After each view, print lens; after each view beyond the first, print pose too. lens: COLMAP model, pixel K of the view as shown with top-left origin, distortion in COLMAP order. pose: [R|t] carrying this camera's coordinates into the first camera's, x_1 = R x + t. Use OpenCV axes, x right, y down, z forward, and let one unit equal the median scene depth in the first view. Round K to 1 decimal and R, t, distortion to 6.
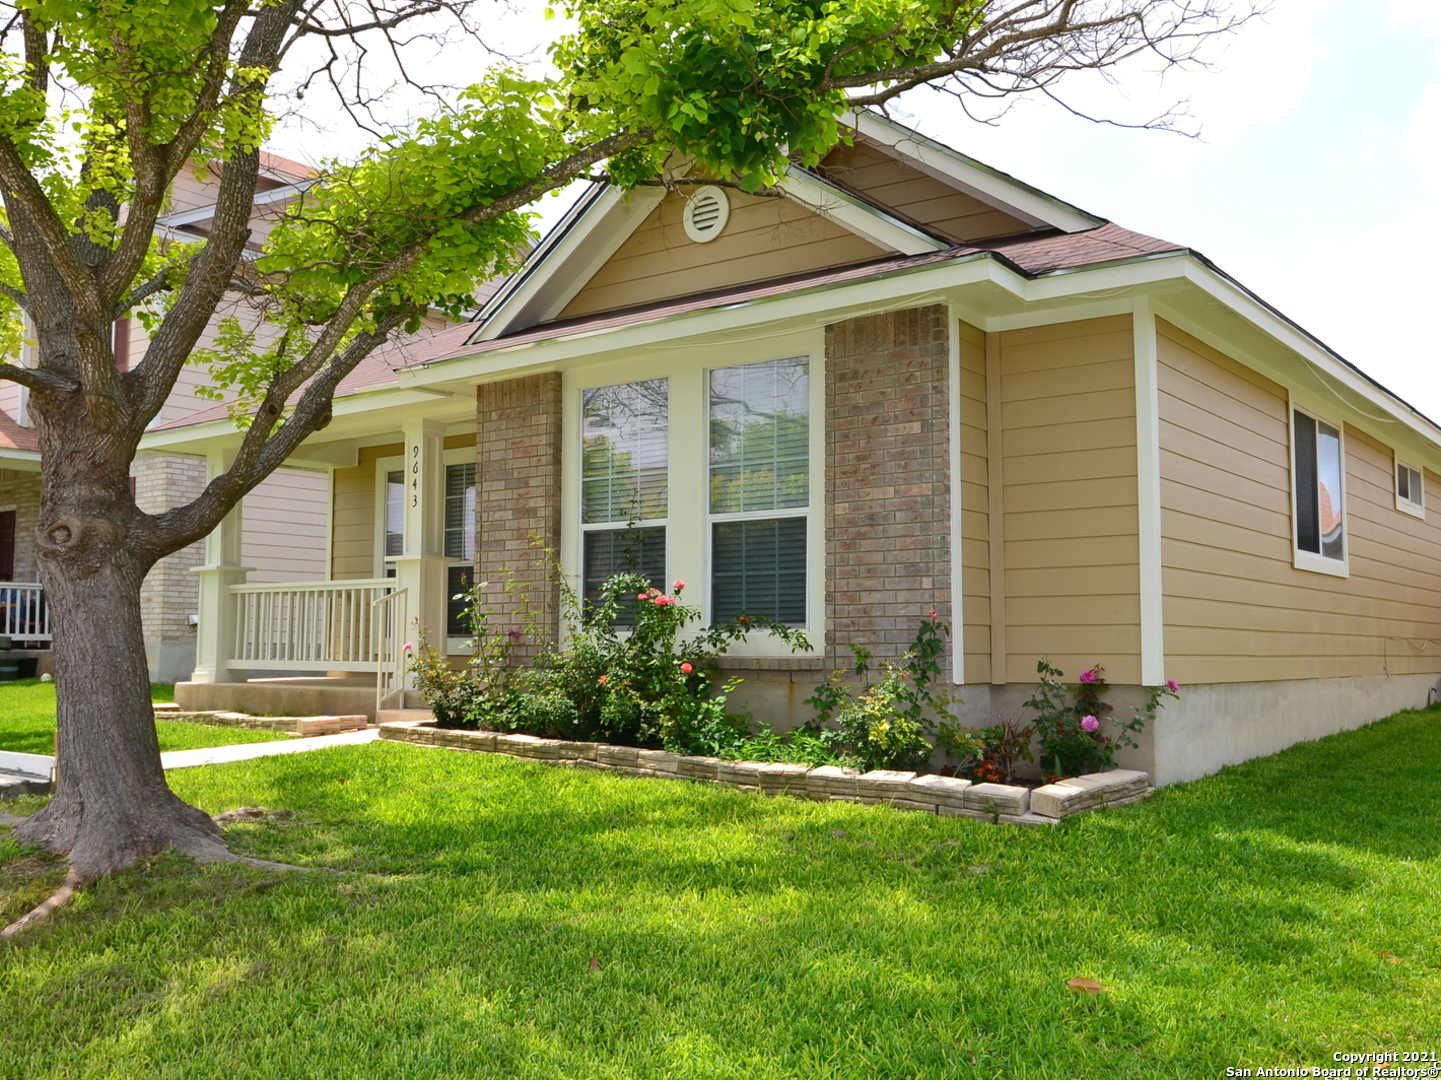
lens RADIAL K [[1373.0, 0, 716.1], [0, 1373.0, 526.8], [0, 0, 1]] dist [-0.009251, 0.000000]
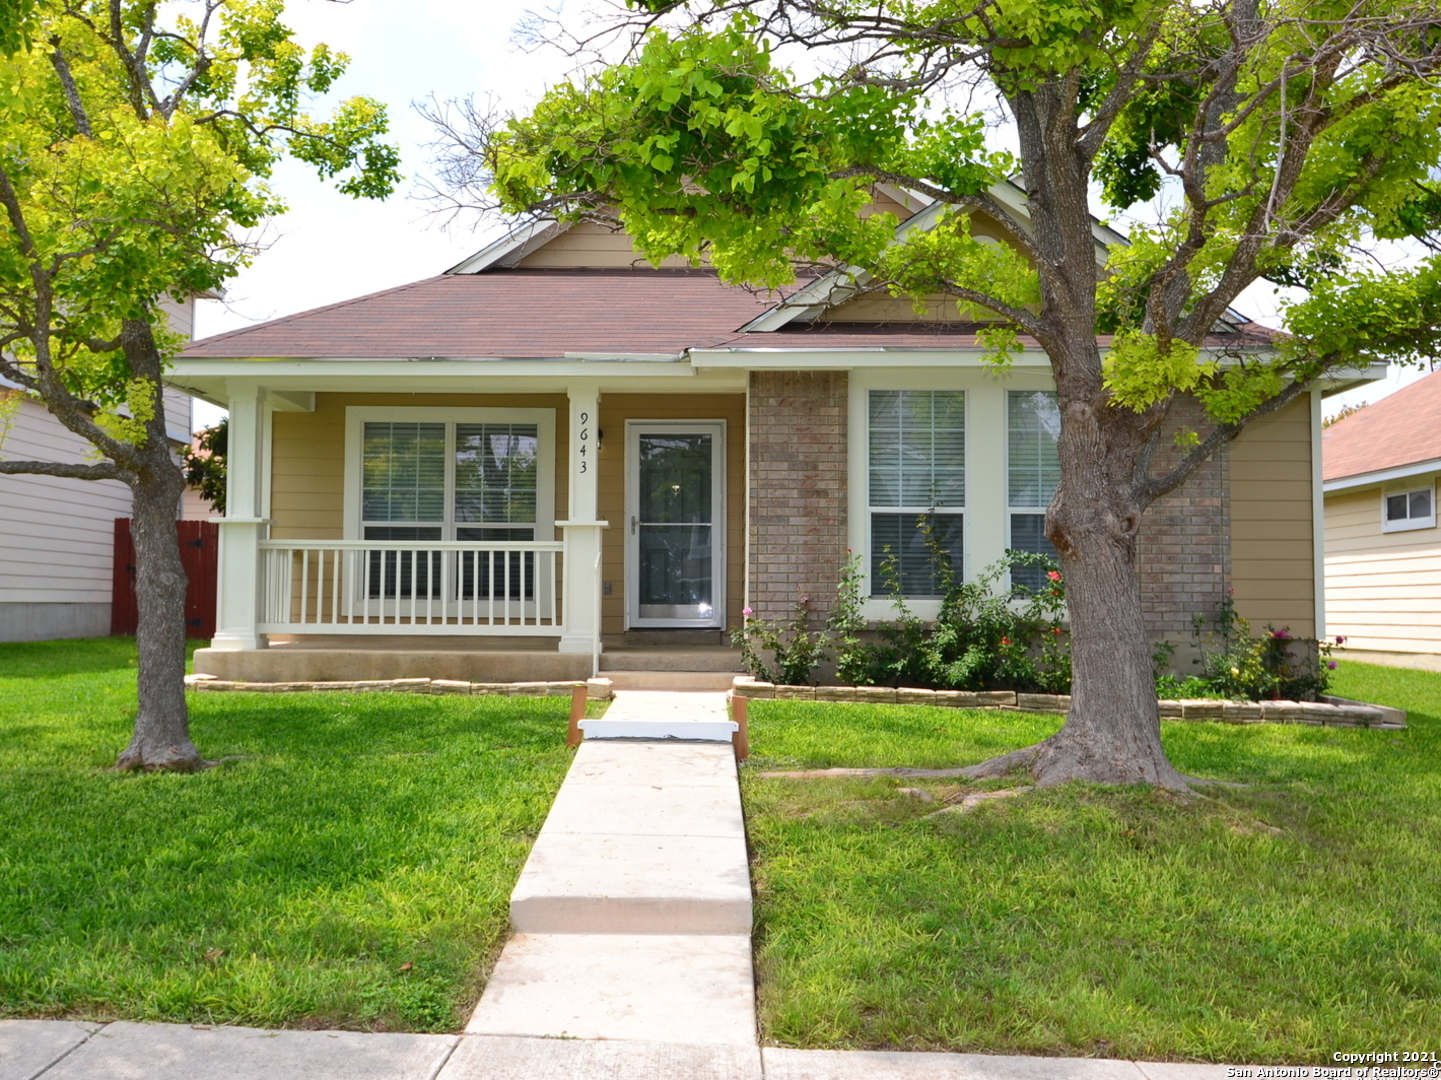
lens RADIAL K [[1373.0, 0, 726.9], [0, 1373.0, 548.4], [0, 0, 1]] dist [-0.009251, 0.000000]
pose [[0.805210, 0.042789, 0.591444, -0.862779], [-0.058834, 0.998237, 0.007880, 0.030739], [-0.590064, -0.041143, 0.806308, 0.134337]]
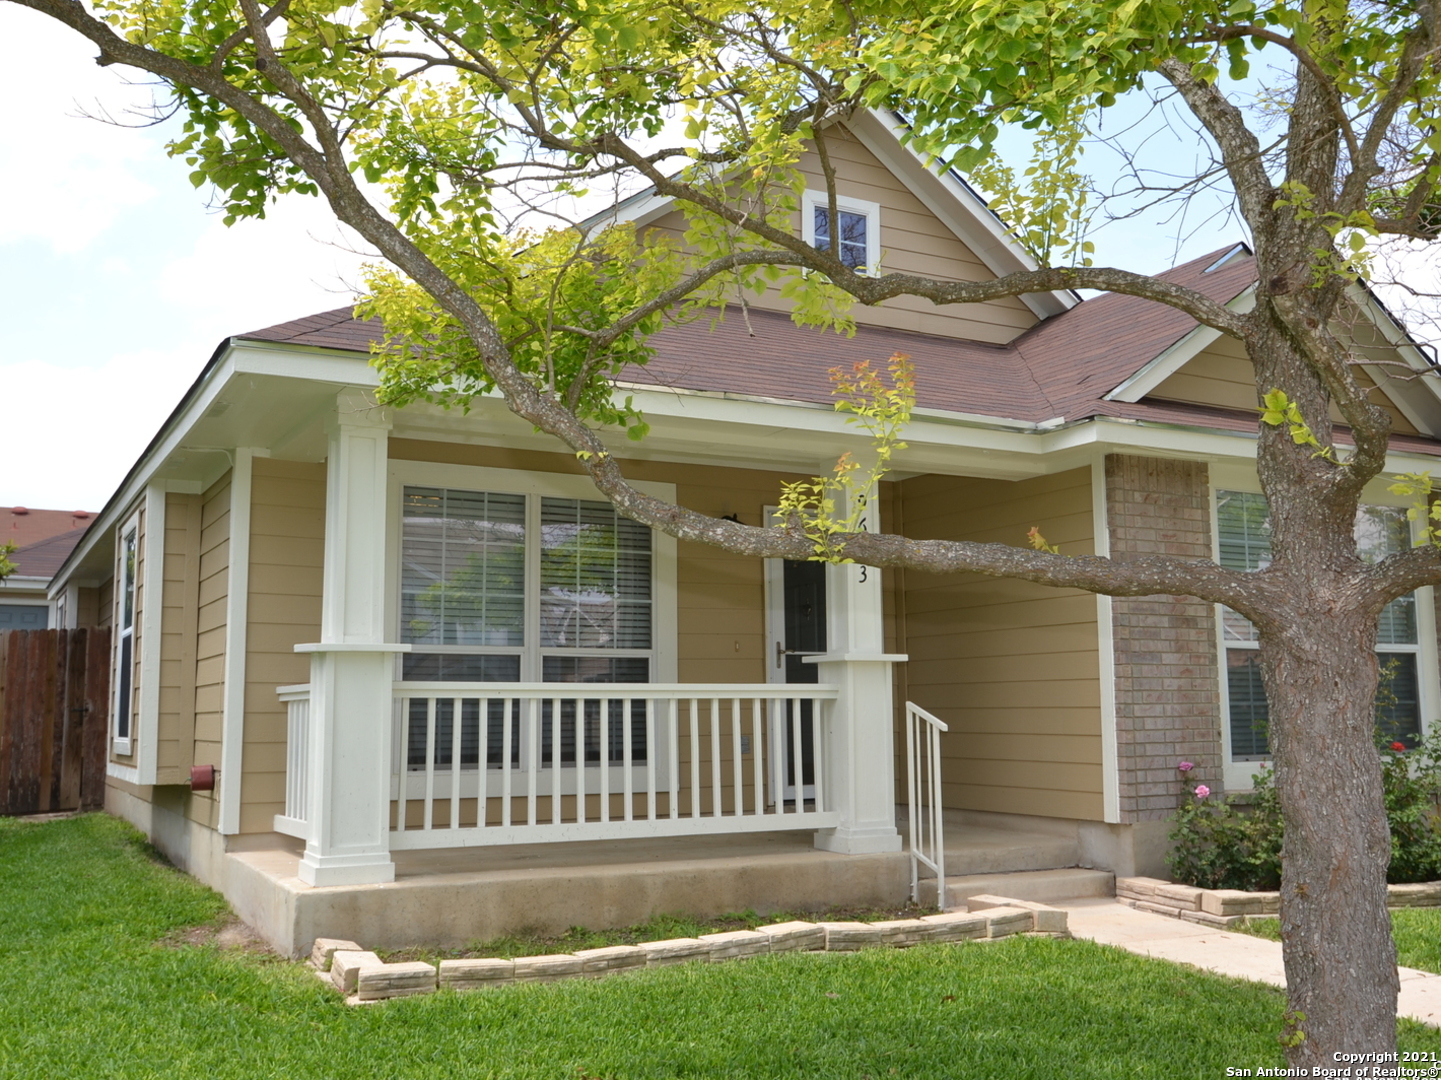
lens RADIAL K [[1373.0, 0, 712.5], [0, 1373.0, 539.4], [0, 0, 1]] dist [-0.009251, 0.000000]
pose [[0.428839, 0.121333, 0.895196, -1.026273], [-0.065781, 0.992503, -0.103010, 0.045909], [-0.900983, -0.014712, 0.433606, 0.900318]]
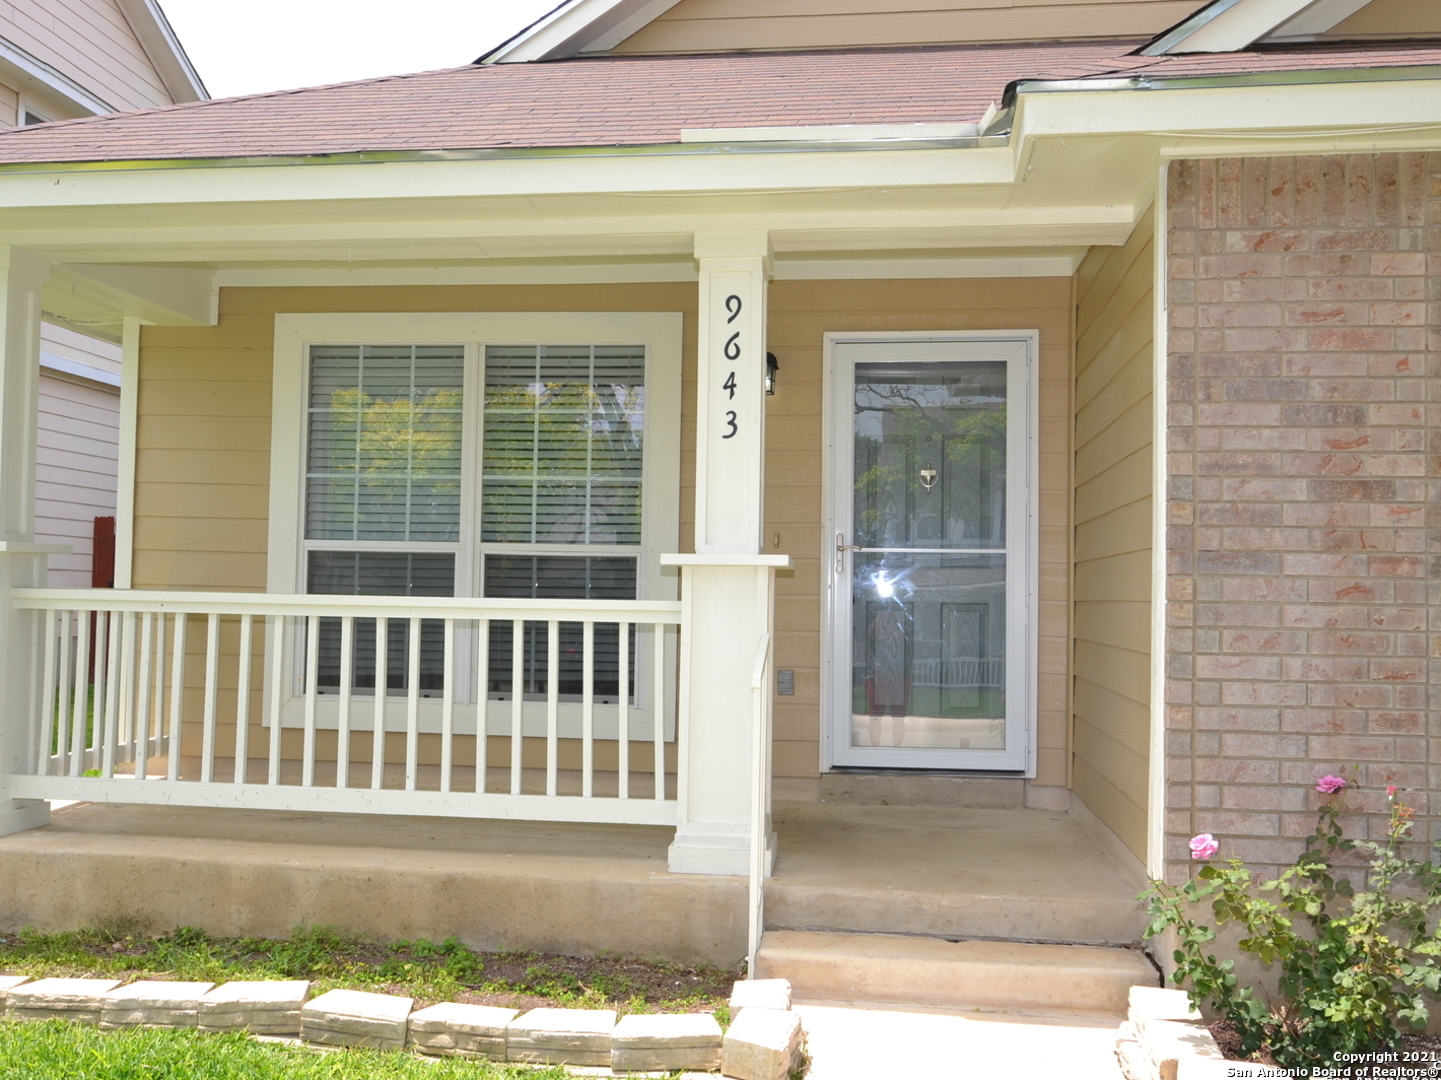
lens RADIAL K [[1373.0, 0, 719.6], [0, 1373.0, 542.8], [0, 0, 1]] dist [-0.009251, 0.000000]
pose [[0.876324, 0.045015, 0.479614, -0.501632], [-0.062775, 0.997806, 0.021047, 0.009482], [-0.477614, -0.048552, 0.877227, 0.734526]]
